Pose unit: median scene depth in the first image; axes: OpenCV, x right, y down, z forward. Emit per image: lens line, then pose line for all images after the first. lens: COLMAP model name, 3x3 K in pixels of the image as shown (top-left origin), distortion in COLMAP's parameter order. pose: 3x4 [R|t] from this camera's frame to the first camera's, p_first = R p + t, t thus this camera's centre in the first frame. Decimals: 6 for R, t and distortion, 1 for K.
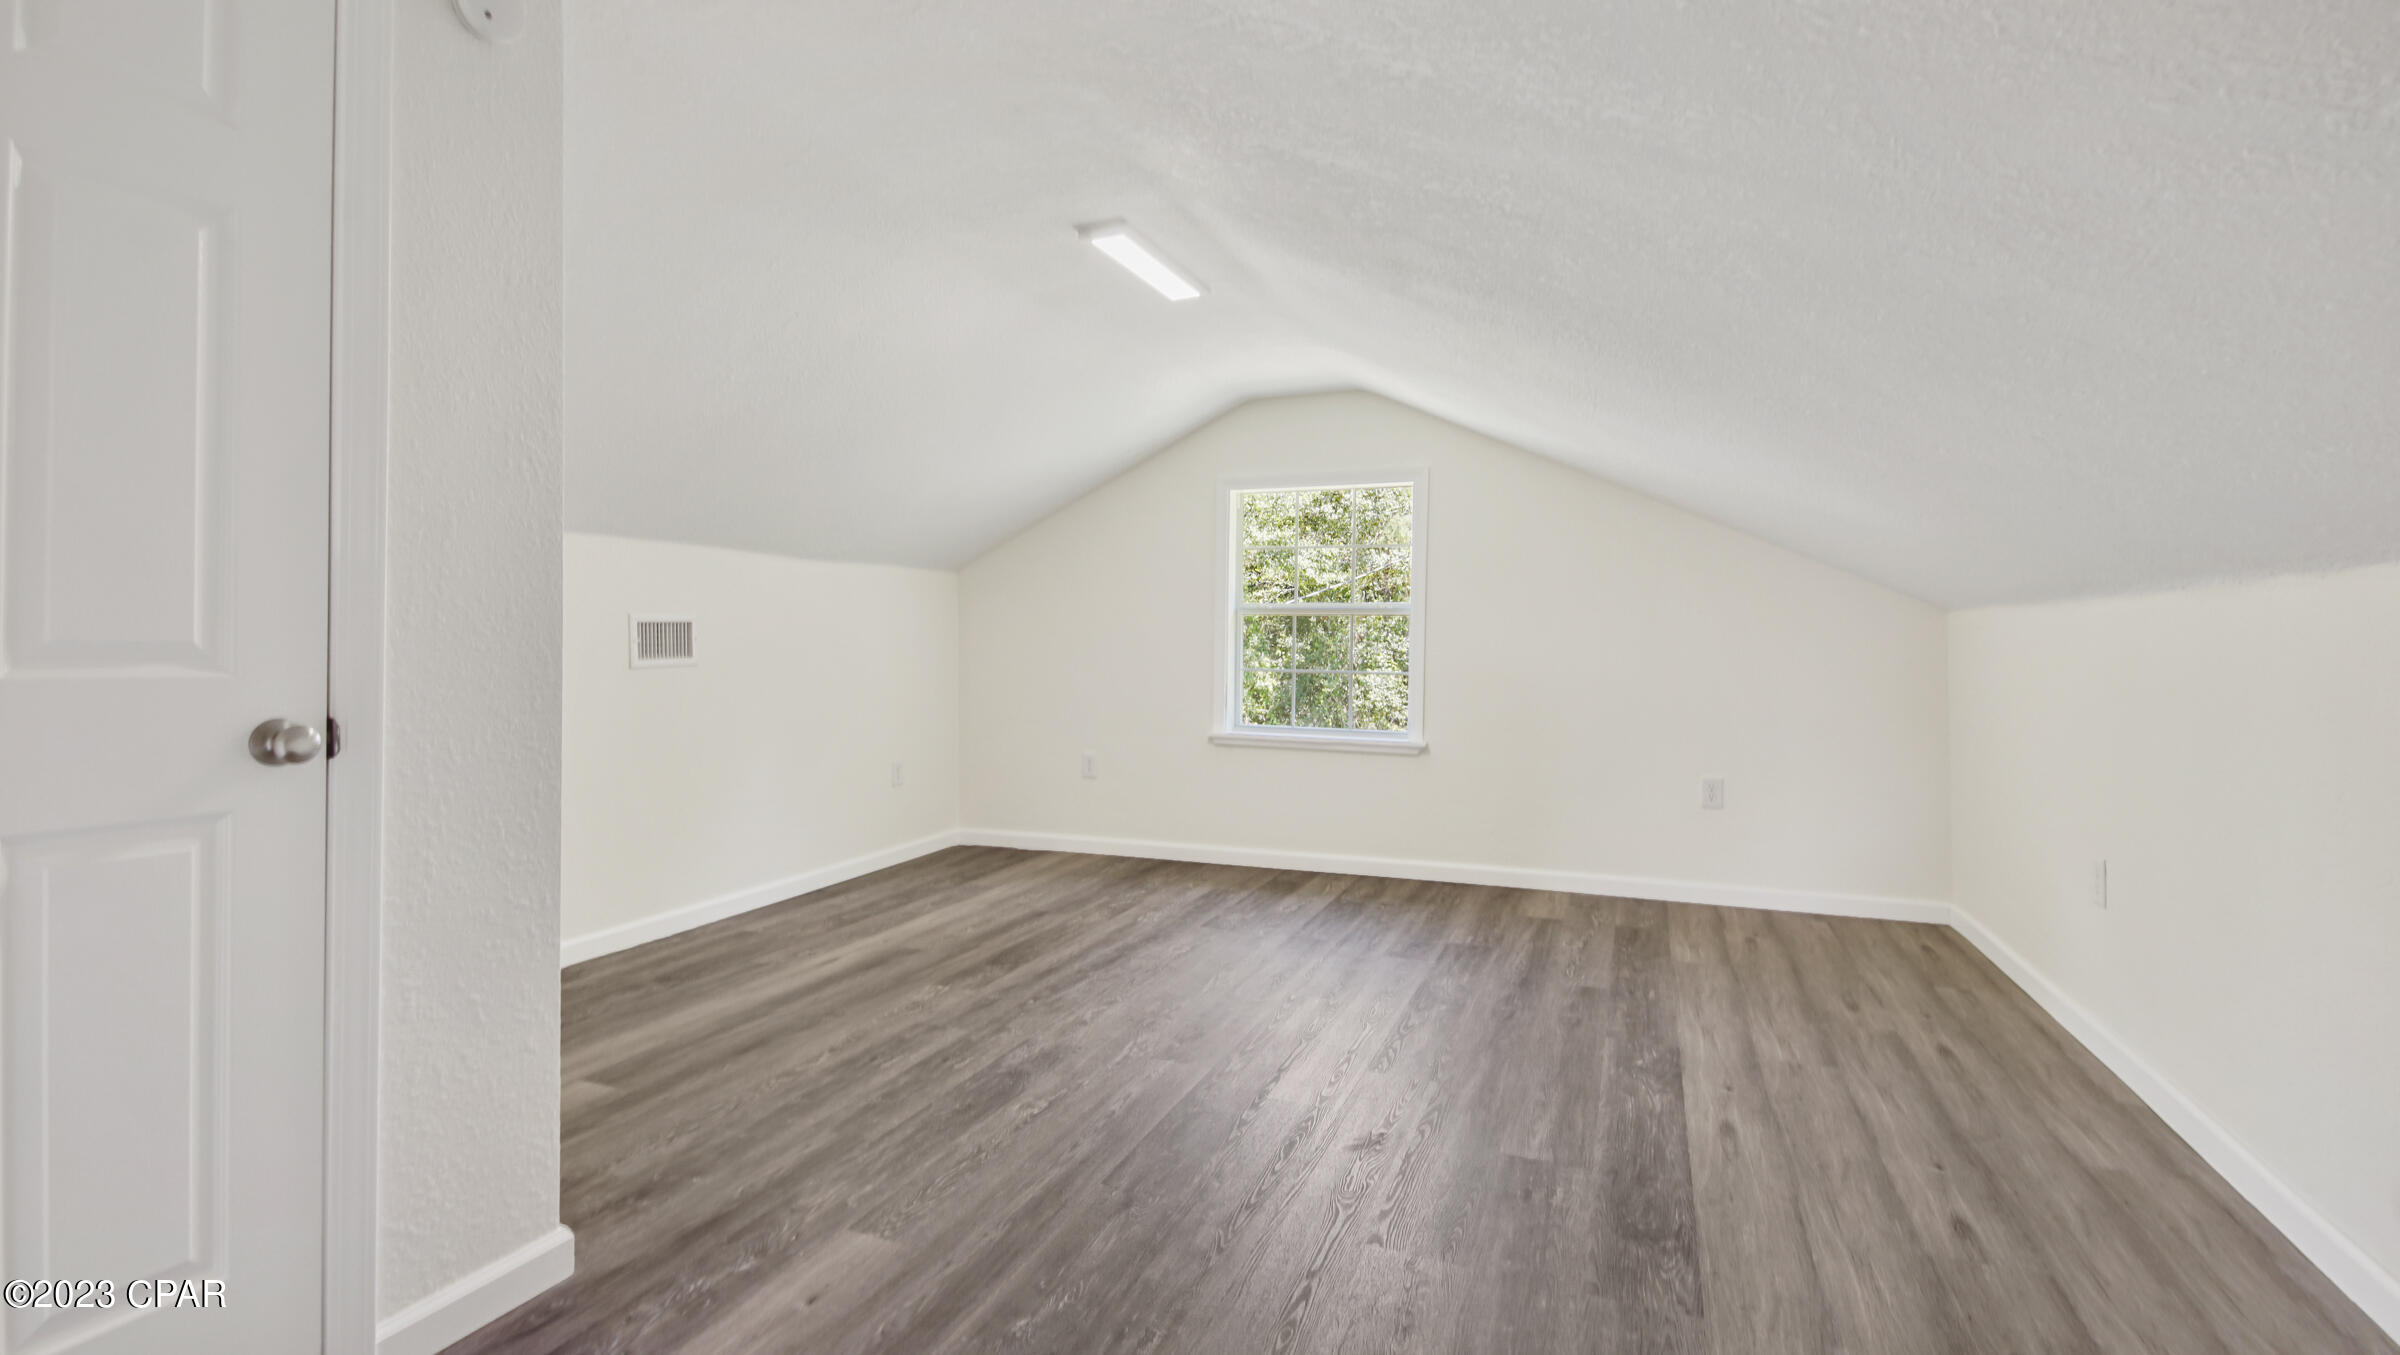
lens RADIAL K [[1105.5, 0, 1191.3], [0, 1105.5, 676.5], [0, 0, 1]] dist [0.030240, -0.019188]
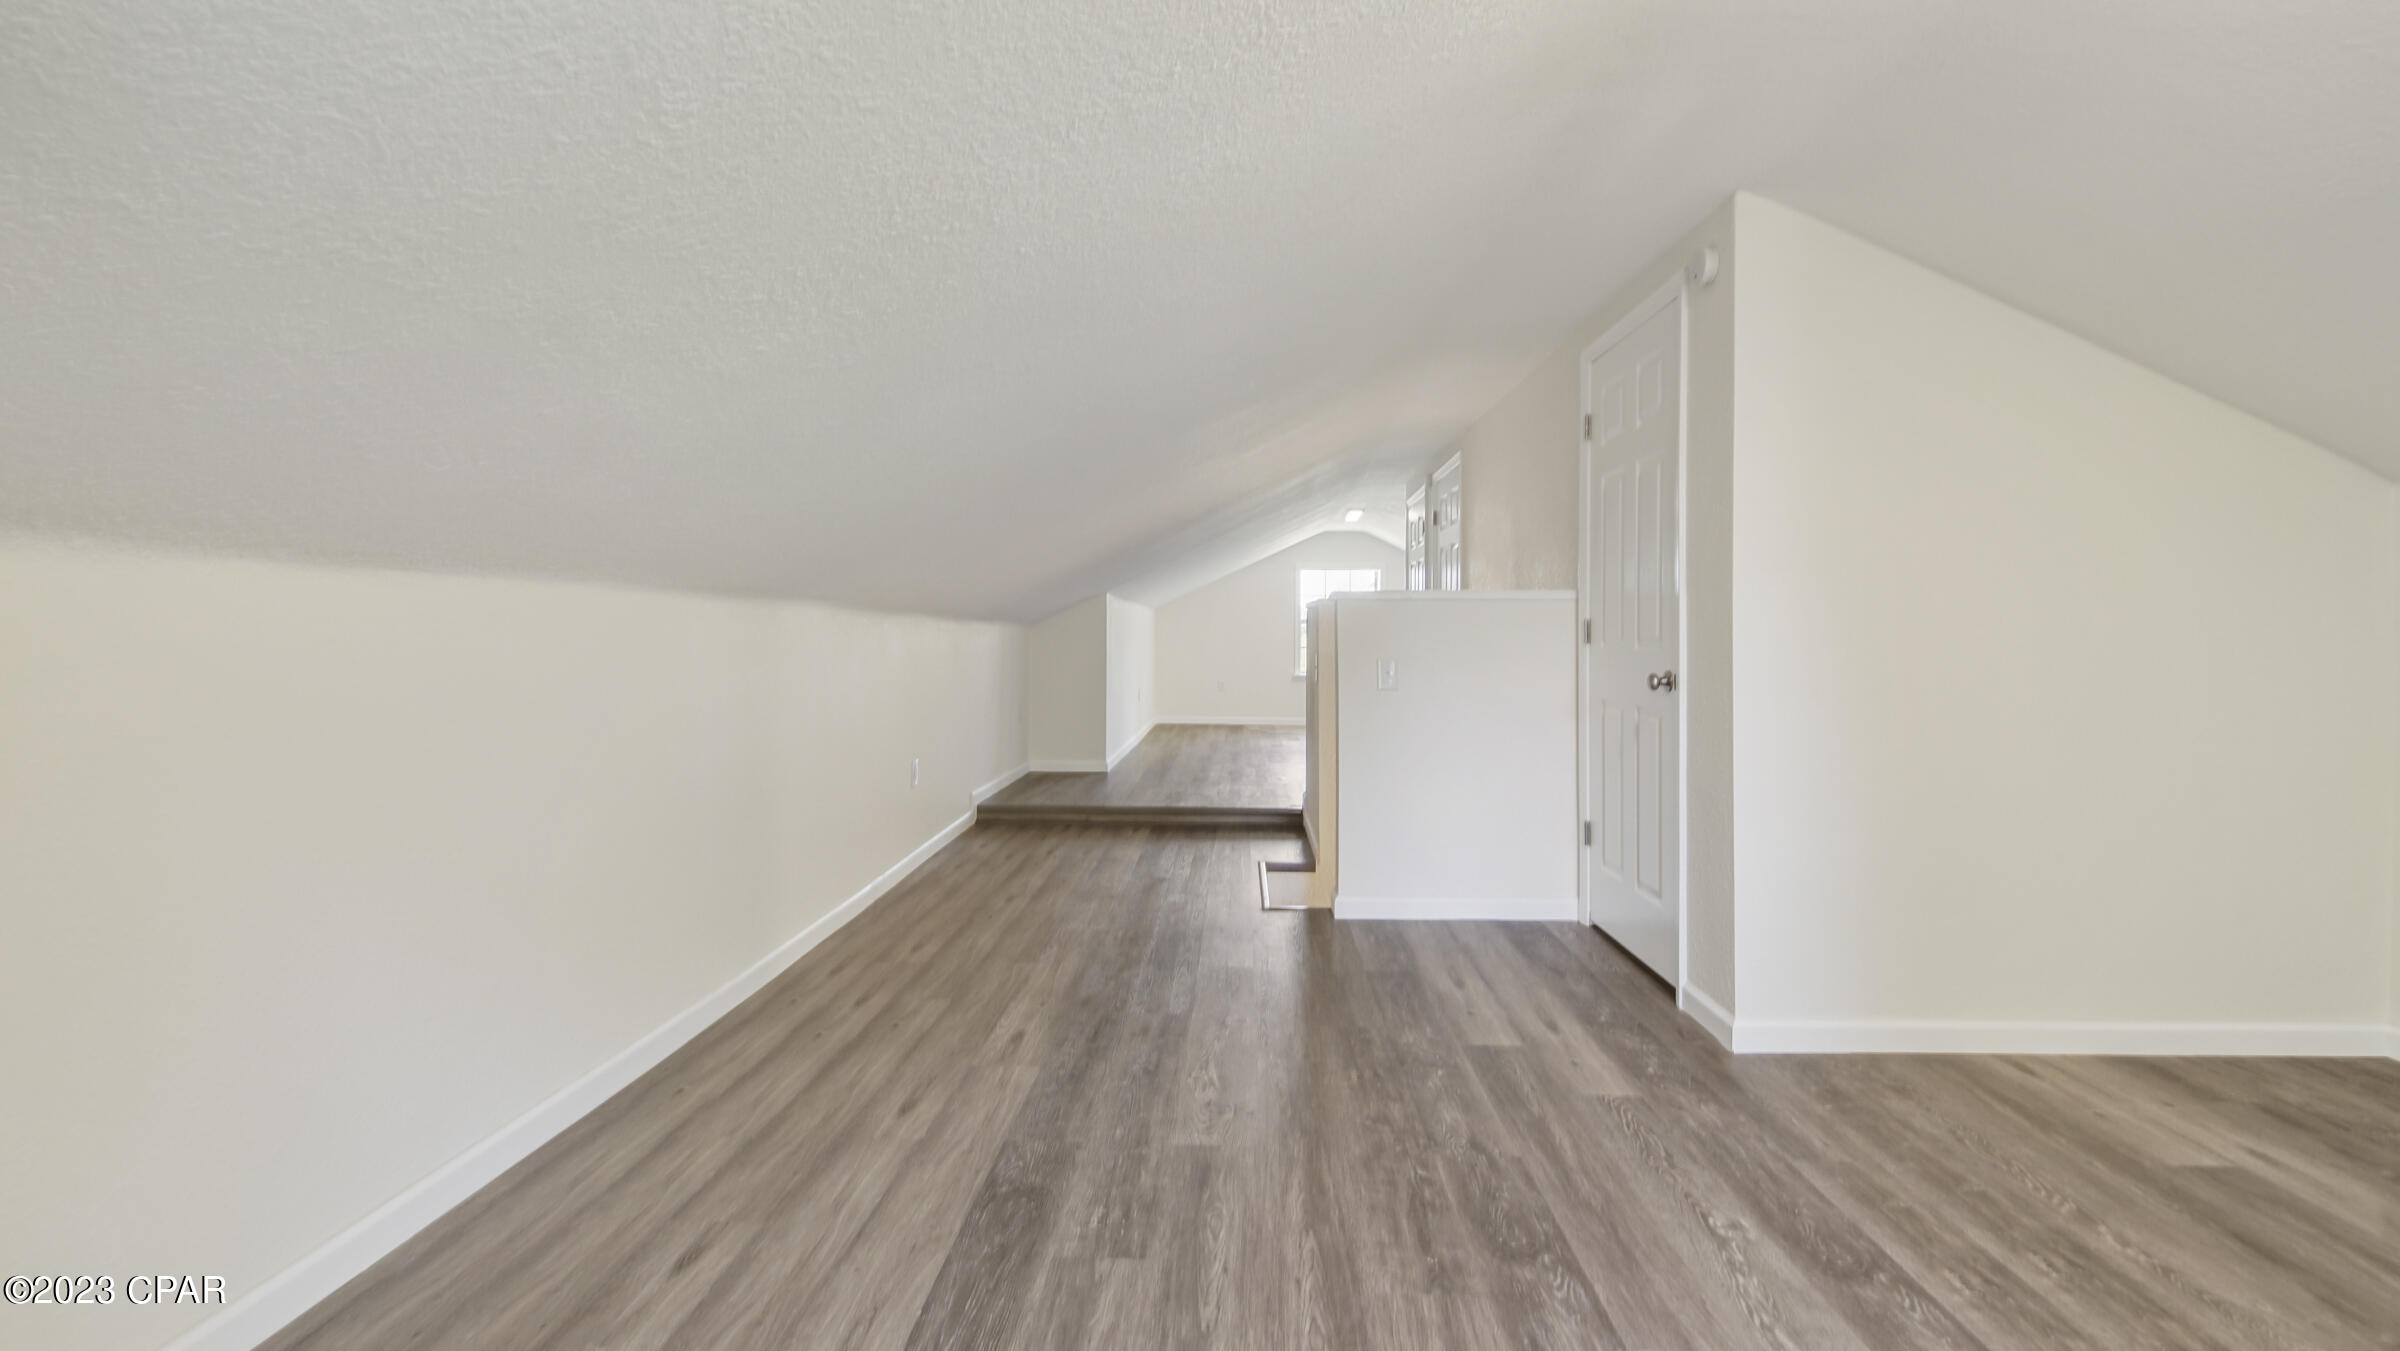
lens RADIAL K [[1105.5, 0, 1191.3], [0, 1105.5, 674.5], [0, 0, 1]] dist [0.030240, -0.019188]
pose [[-0.943611, 0.014744, -0.330729, 0.561612], [-0.003396, 0.998524, 0.054202, -0.052608], [0.331040, 0.052269, -0.942168, 1.904092]]
